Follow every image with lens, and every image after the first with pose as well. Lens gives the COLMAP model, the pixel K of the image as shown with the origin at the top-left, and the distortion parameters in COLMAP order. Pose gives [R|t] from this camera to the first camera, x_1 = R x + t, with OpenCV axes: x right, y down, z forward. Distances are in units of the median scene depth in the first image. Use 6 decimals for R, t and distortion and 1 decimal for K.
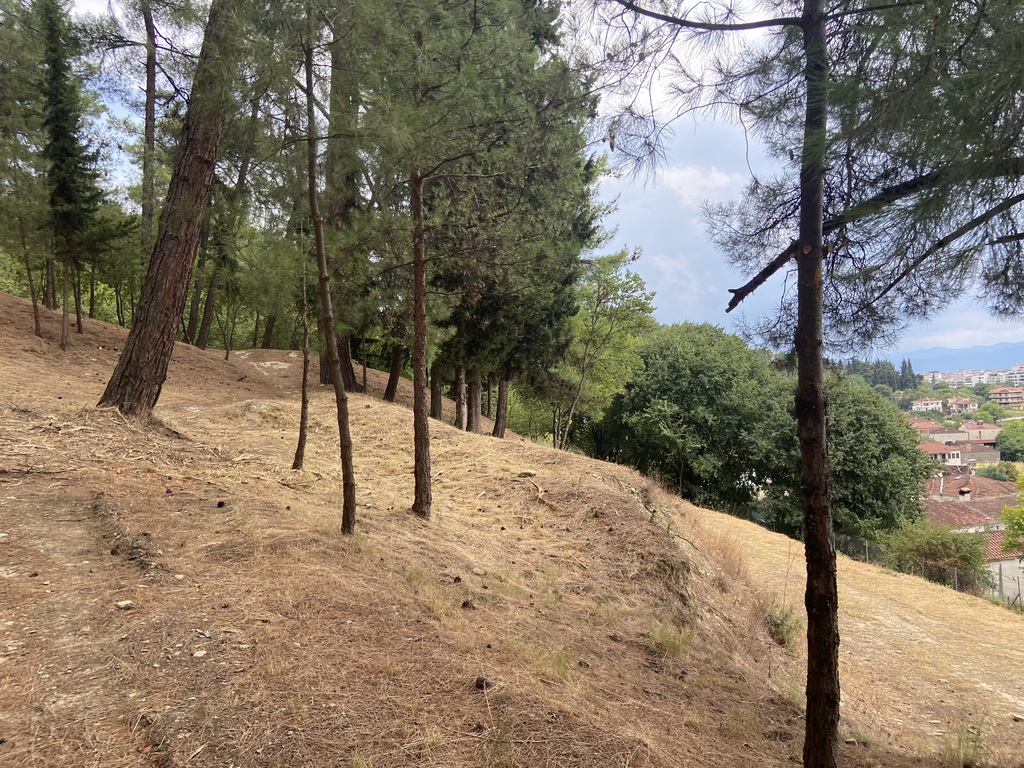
lens RADIAL K [[753.7, 0, 512.0], [0, 753.7, 384.0], [0, 0, 1]] dist [0.113598, -0.138501]
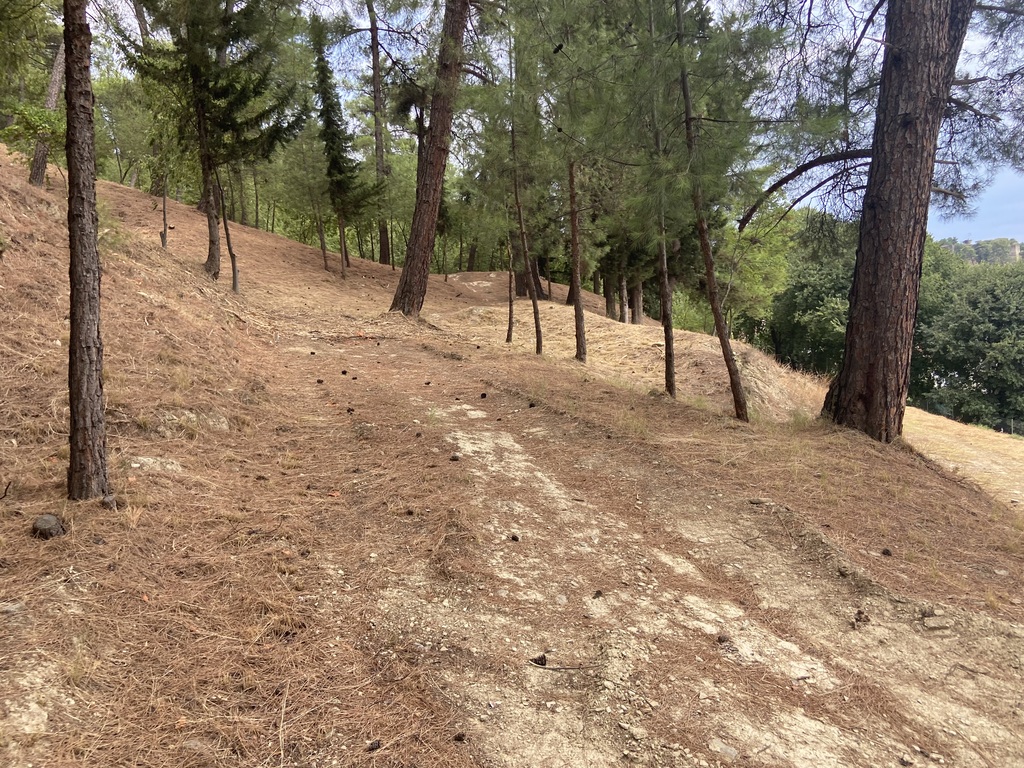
lens RADIAL K [[753.7, 0, 512.0], [0, 753.7, 384.0], [0, 0, 1]] dist [0.113598, -0.138501]
pose [[0.968432, -0.020789, -0.248409, 0.064333], [0.048230, 0.993313, 0.104898, 0.015303], [0.244567, -0.113567, 0.962959, -0.293020]]
